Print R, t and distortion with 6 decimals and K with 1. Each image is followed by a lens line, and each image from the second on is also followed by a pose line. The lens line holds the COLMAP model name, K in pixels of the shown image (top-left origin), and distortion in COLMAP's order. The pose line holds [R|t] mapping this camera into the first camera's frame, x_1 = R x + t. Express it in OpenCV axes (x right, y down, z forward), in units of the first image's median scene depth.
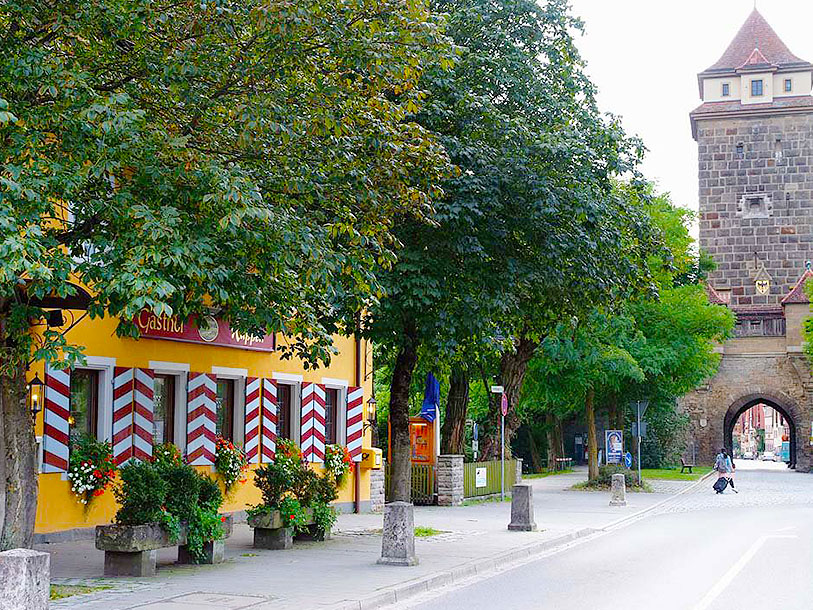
lens RADIAL K [[1588.5, 0, 406.5], [0, 1588.5, 305.0], [0, 0, 1]] dist [-0.008663, 1.291642]
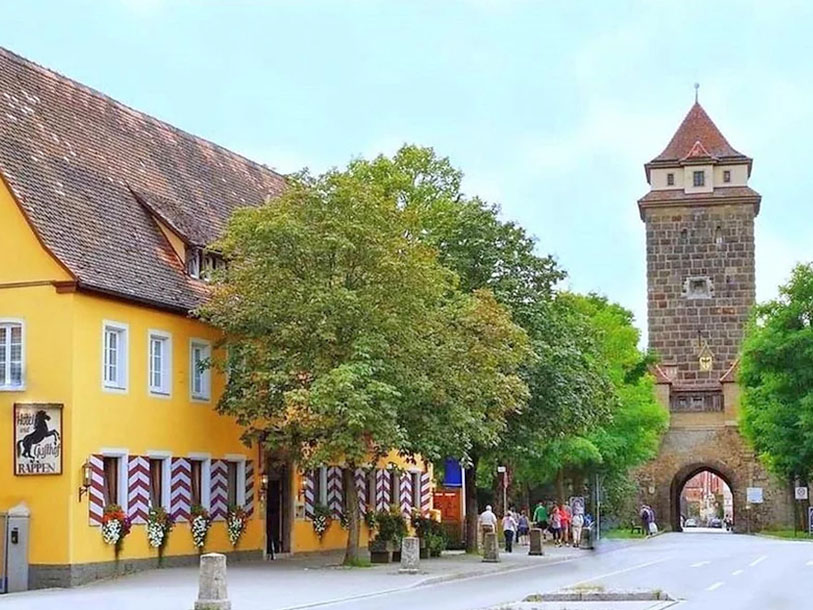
lens RADIAL K [[1787.4, 0, 406.5], [0, 1787.4, 305.0], [0, 0, 1]] dist [0.047443, 0.396908]
pose [[0.999014, -0.001314, 0.044386, -0.032916], [0.002586, 0.999587, -0.028618, -0.016352], [-0.044330, 0.028705, 0.998604, -0.203388]]
